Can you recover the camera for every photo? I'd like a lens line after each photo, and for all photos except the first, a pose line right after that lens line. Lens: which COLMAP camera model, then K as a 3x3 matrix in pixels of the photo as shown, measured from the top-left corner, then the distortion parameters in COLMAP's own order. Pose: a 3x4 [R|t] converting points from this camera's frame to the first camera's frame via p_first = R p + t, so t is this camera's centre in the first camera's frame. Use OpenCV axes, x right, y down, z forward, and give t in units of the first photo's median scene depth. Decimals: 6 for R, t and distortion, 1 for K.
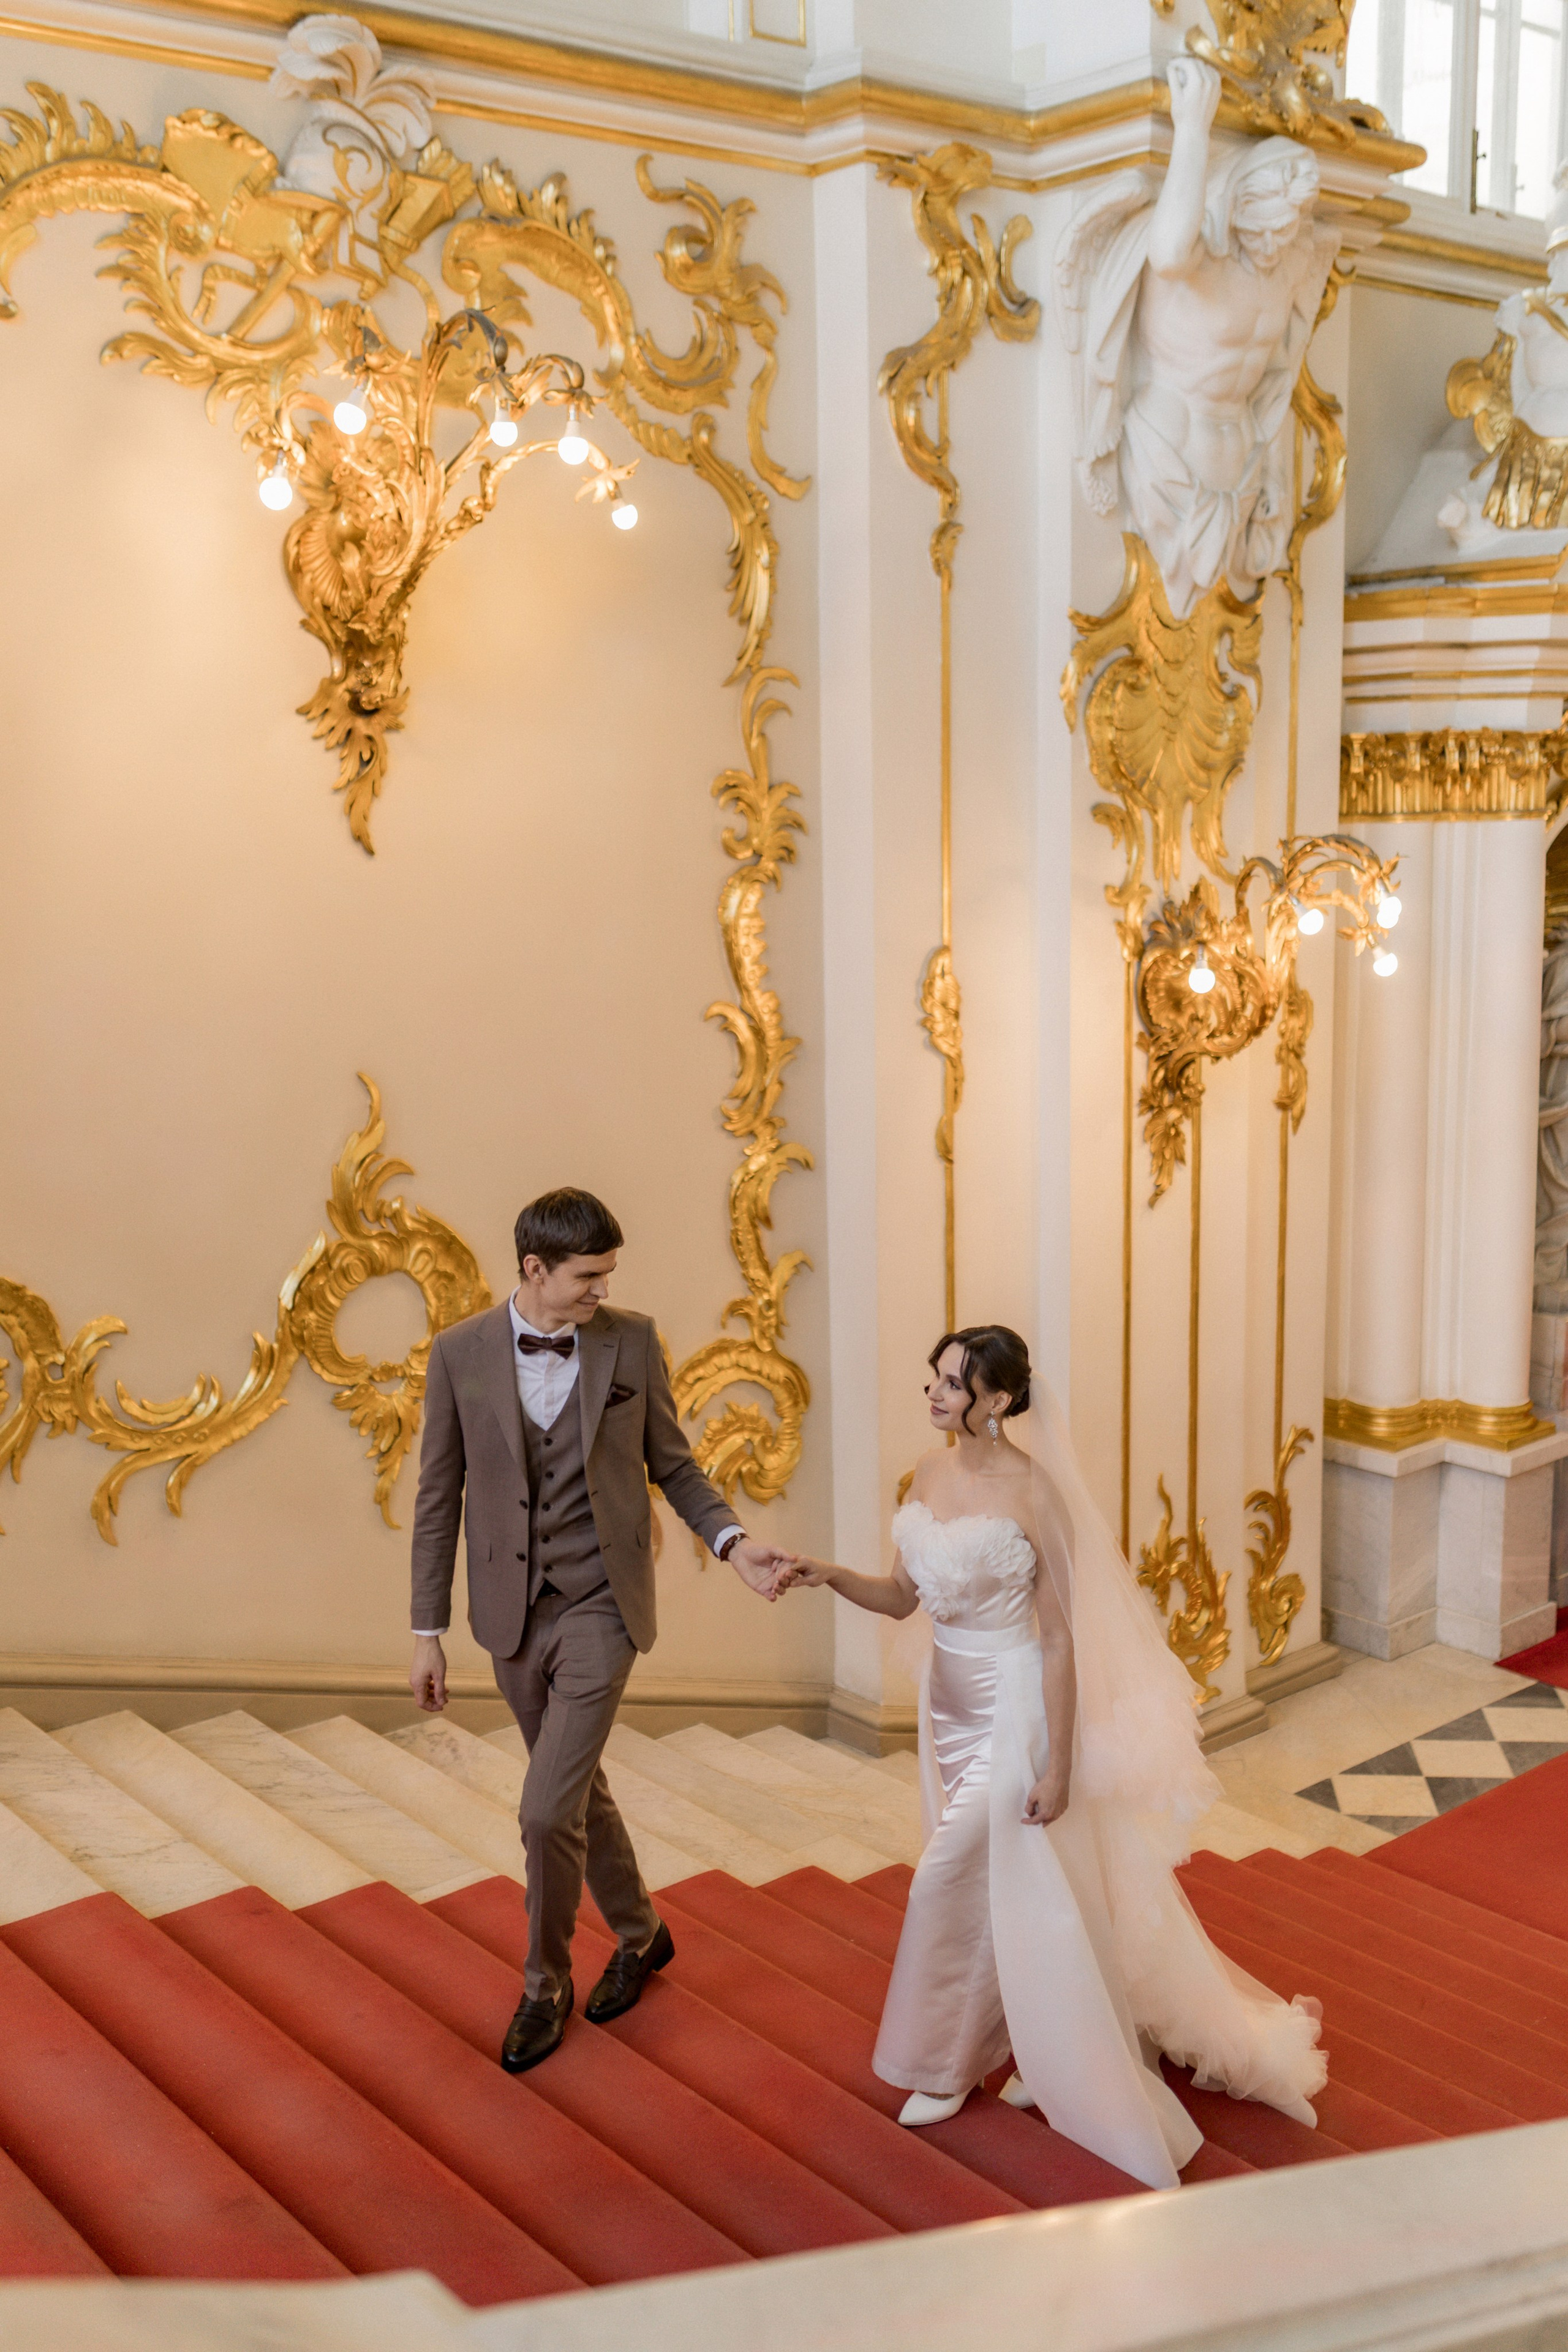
lens RADIAL K [[2266.6, 0, 793.1], [0, 2266.6, 1181.5], [0, 0, 1]] dist [0.000320, 0.000000]
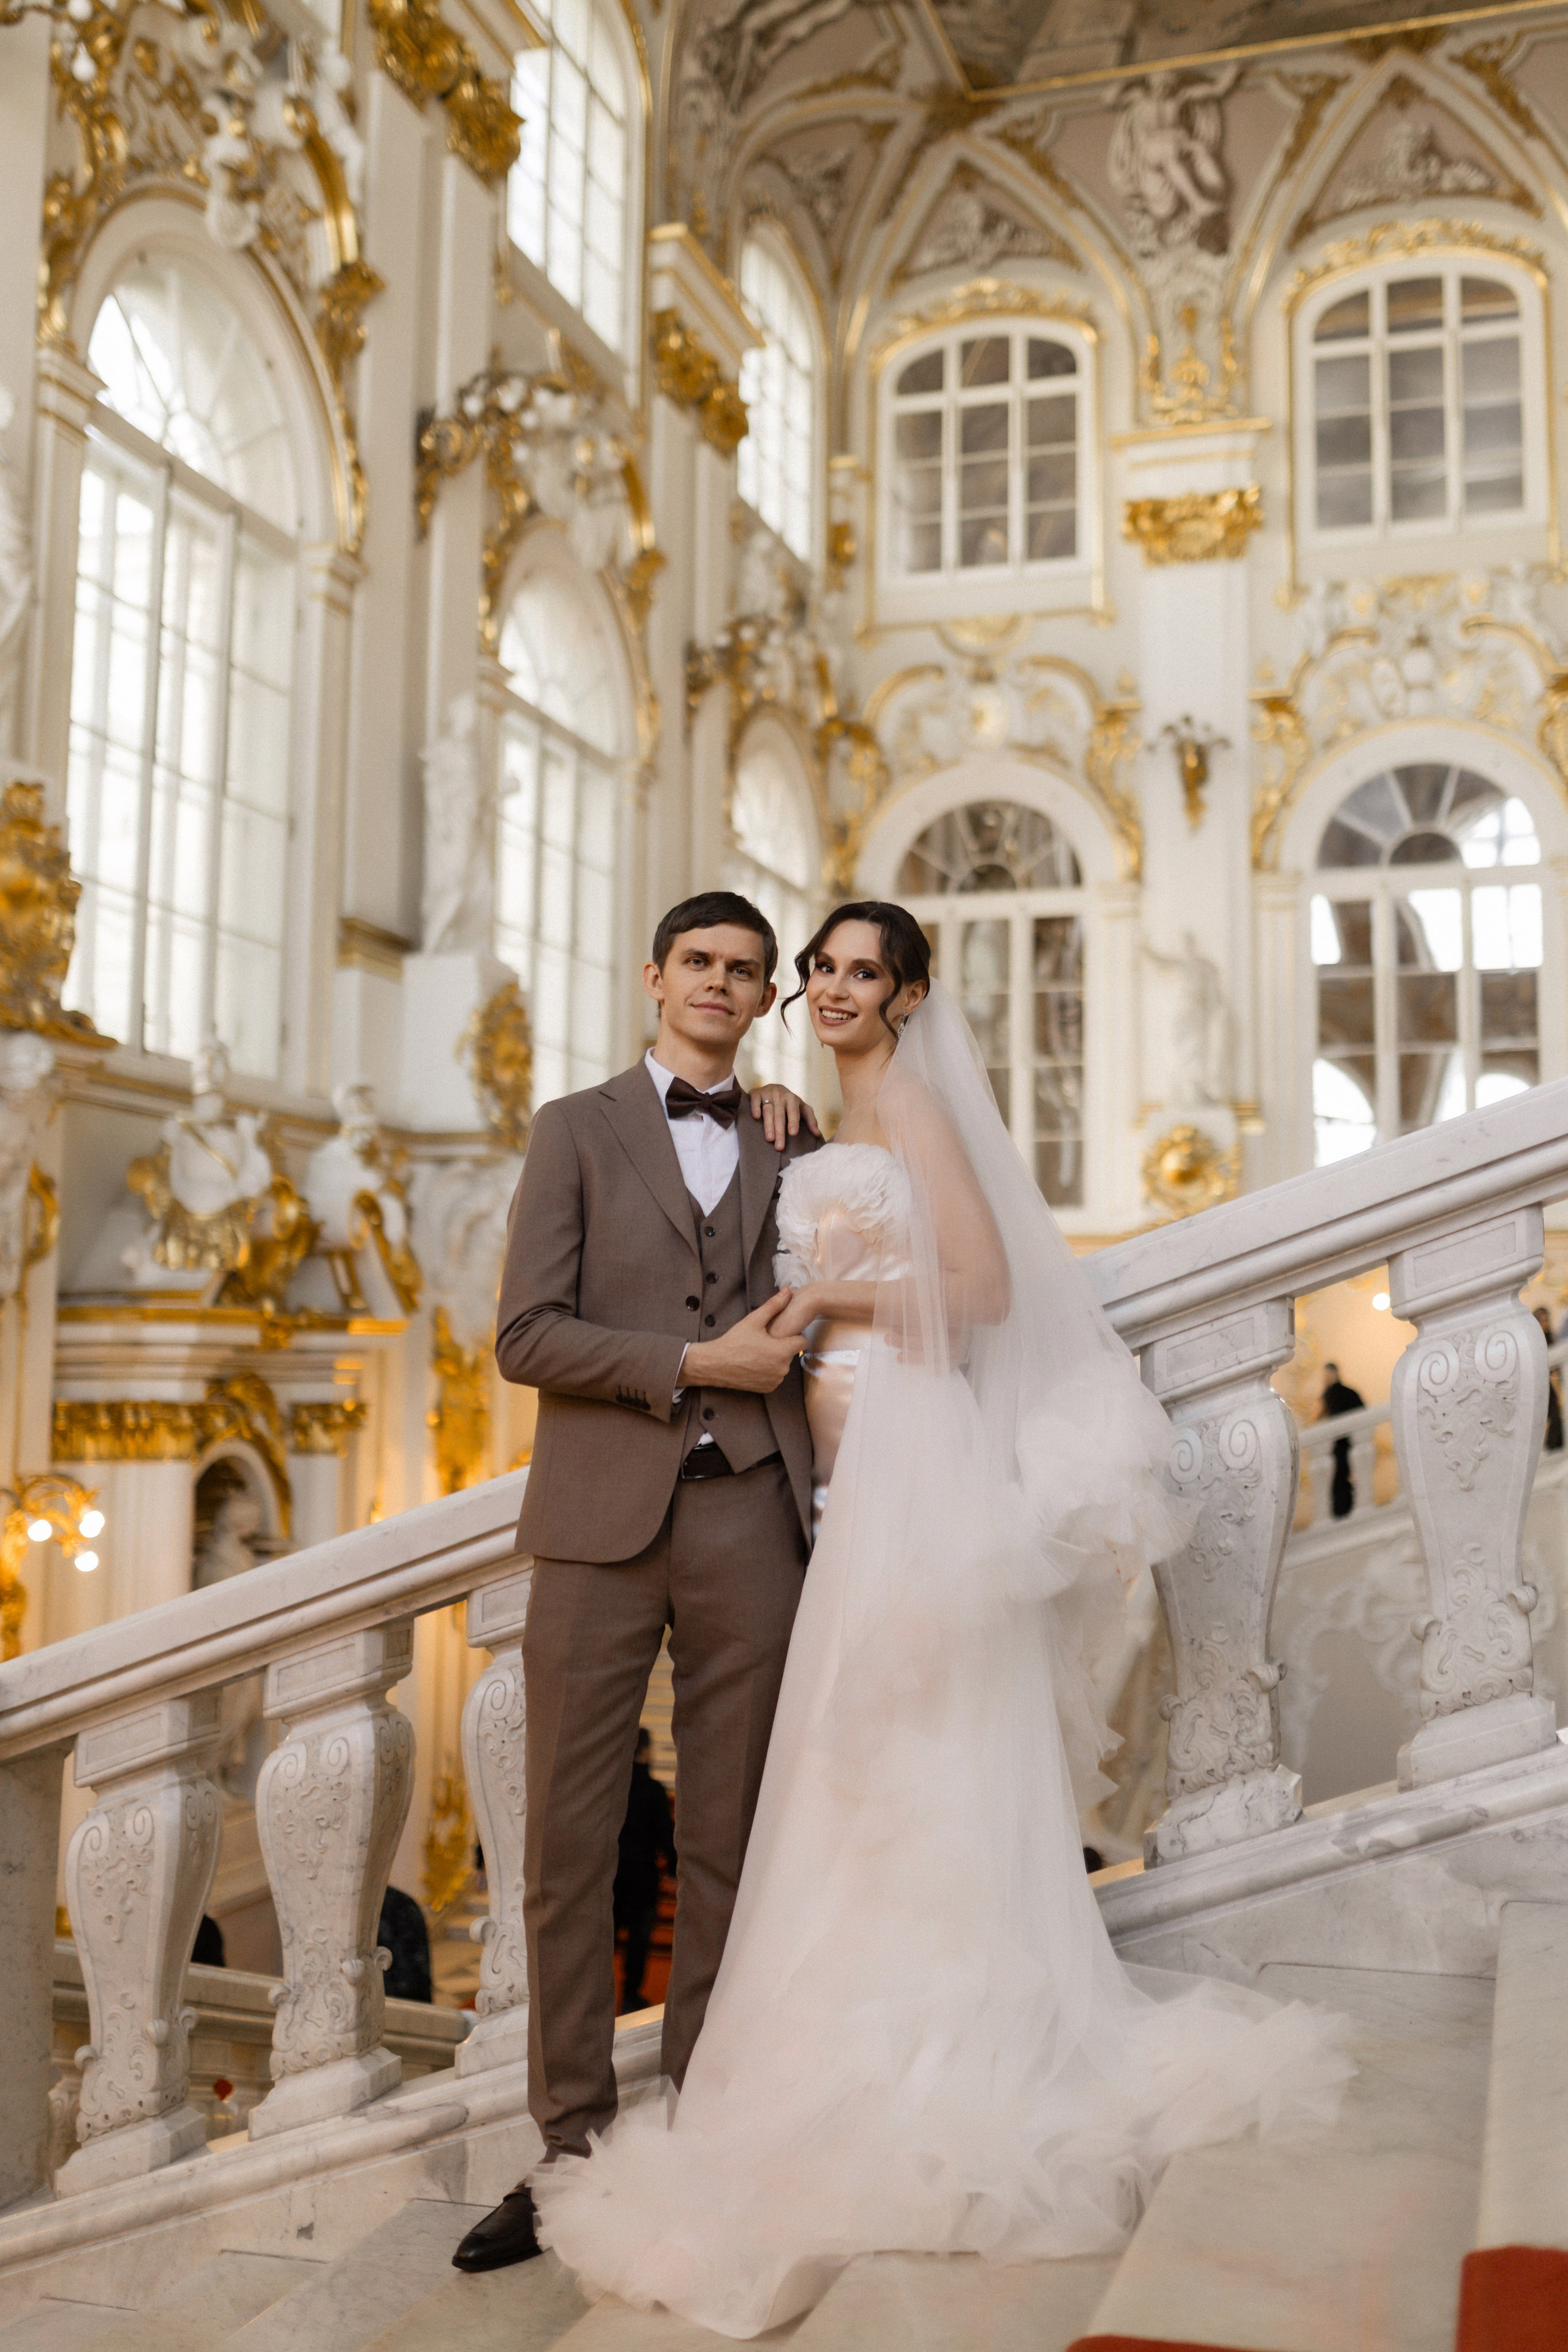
lens RADIAL K [[2266.6, 0, 810.8], [0, 2266.6, 1148.2], [0, 0, 1]] dist [0.000320, 0.000000]
pose [[0.835340, 0.084631, 0.543180, -0.147758], [0.076858, 0.960395, -0.267833, 0.068116], [-0.544334, 0.265479, 0.795752, -0.436794]]
